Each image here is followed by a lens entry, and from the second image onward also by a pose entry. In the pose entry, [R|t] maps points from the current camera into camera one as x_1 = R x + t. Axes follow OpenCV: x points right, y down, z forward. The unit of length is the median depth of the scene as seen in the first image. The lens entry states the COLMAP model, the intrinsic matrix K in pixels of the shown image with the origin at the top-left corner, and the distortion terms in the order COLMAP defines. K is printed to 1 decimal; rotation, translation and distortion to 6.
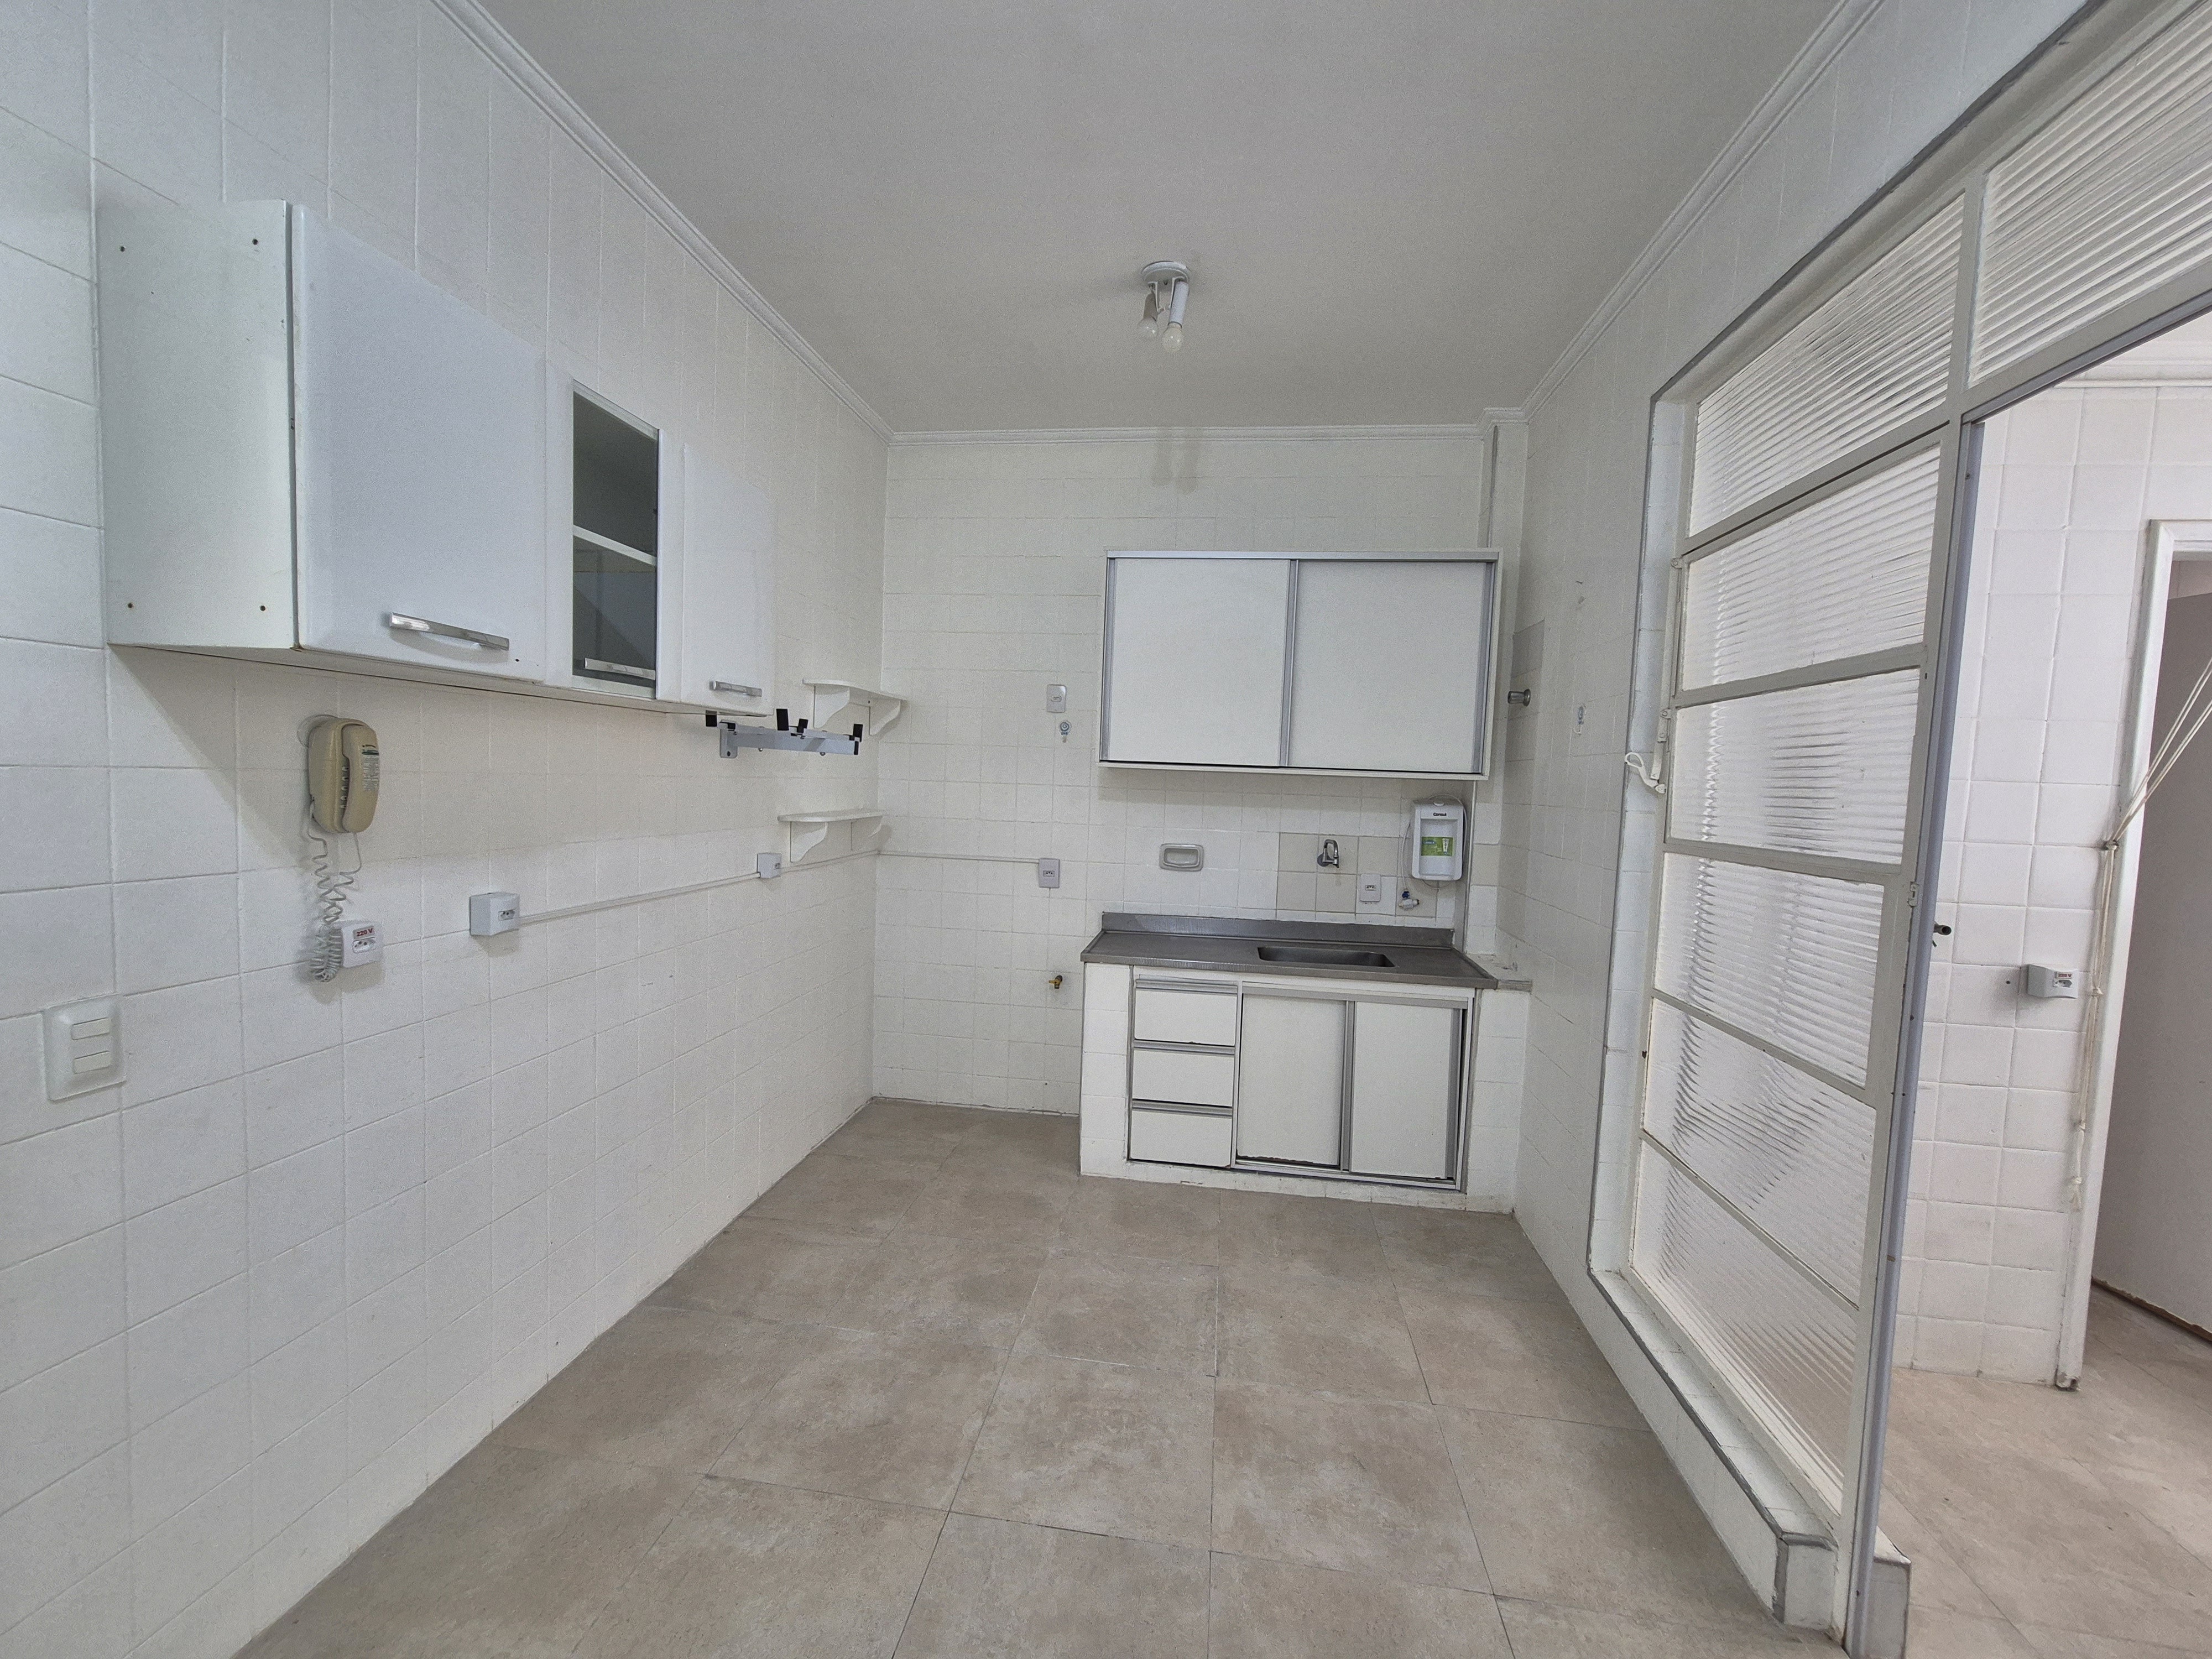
lens RADIAL K [[901.5, 0, 1098.7], [0, 901.5, 829.2], [0, 0, 1]] dist [-0.002993, 0.002504]
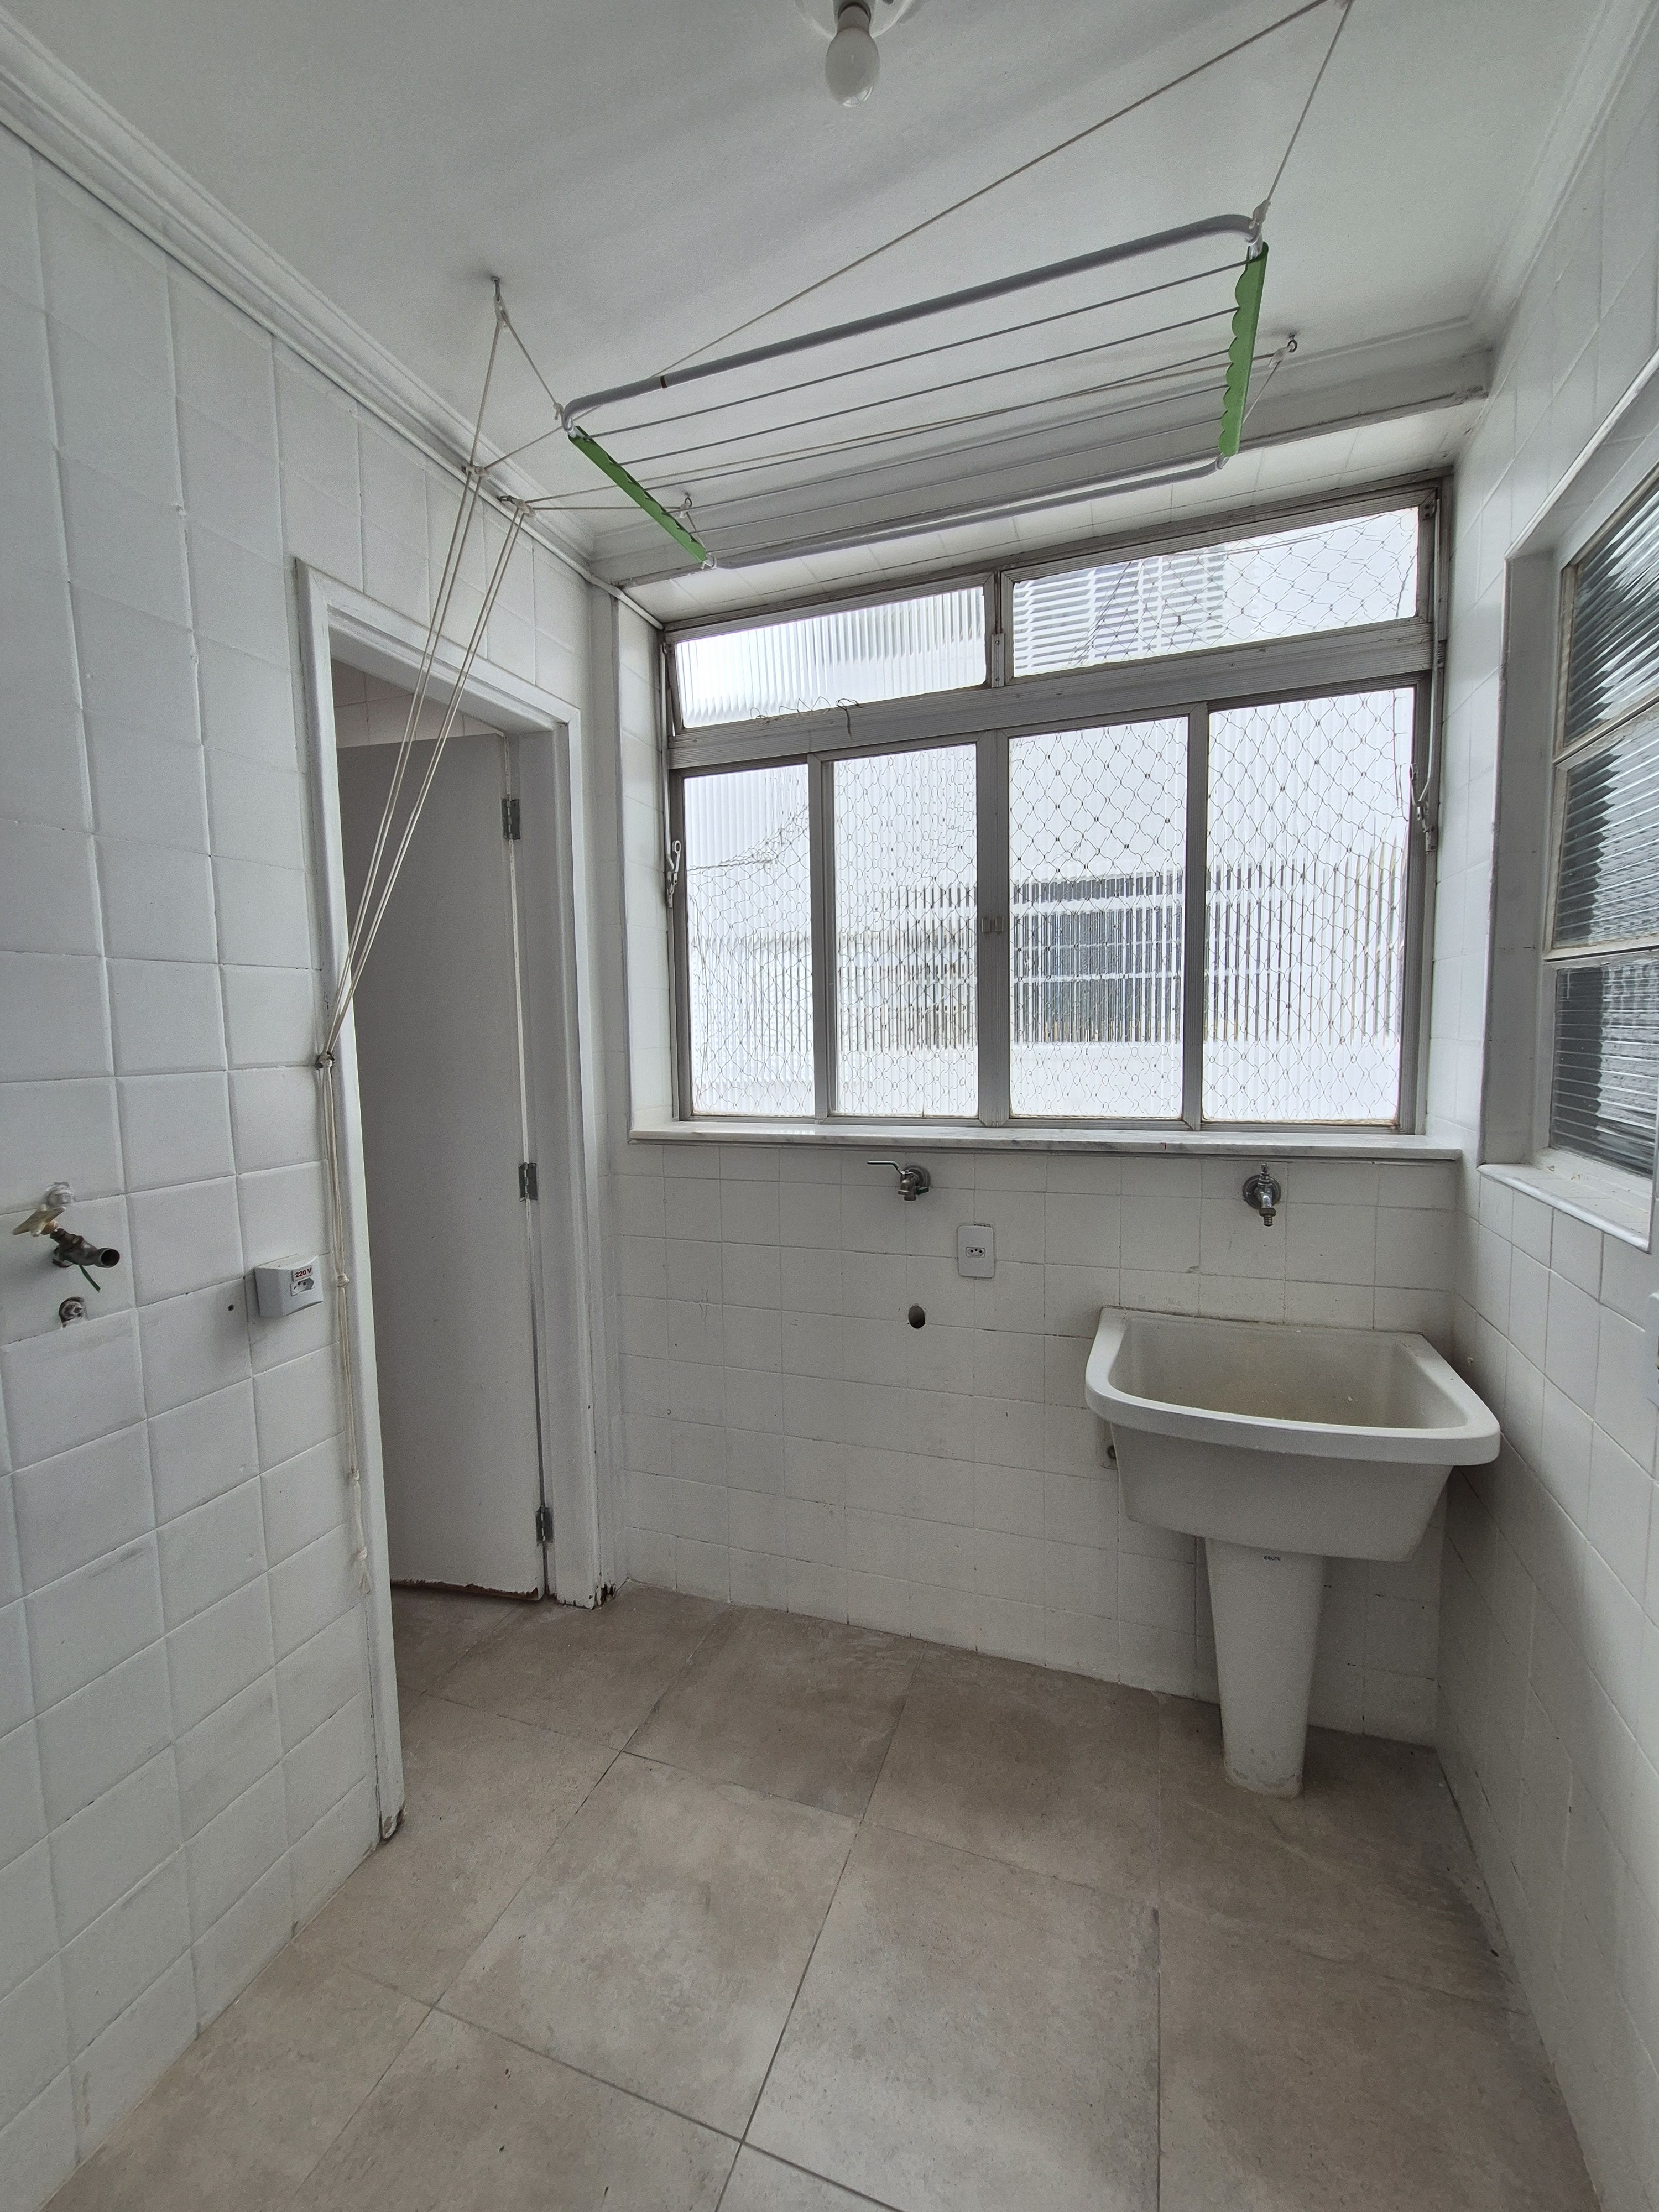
lens RADIAL K [[901.5, 0, 827.2], [0, 901.5, 1107.2], [0, 0, 1]] dist [-0.002993, 0.002504]
pose [[0.198387, -0.132022, 0.971192, 0.541788], [0.086399, 0.989385, 0.116846, 0.006138], [-0.976308, 0.060729, 0.207687, 0.498855]]
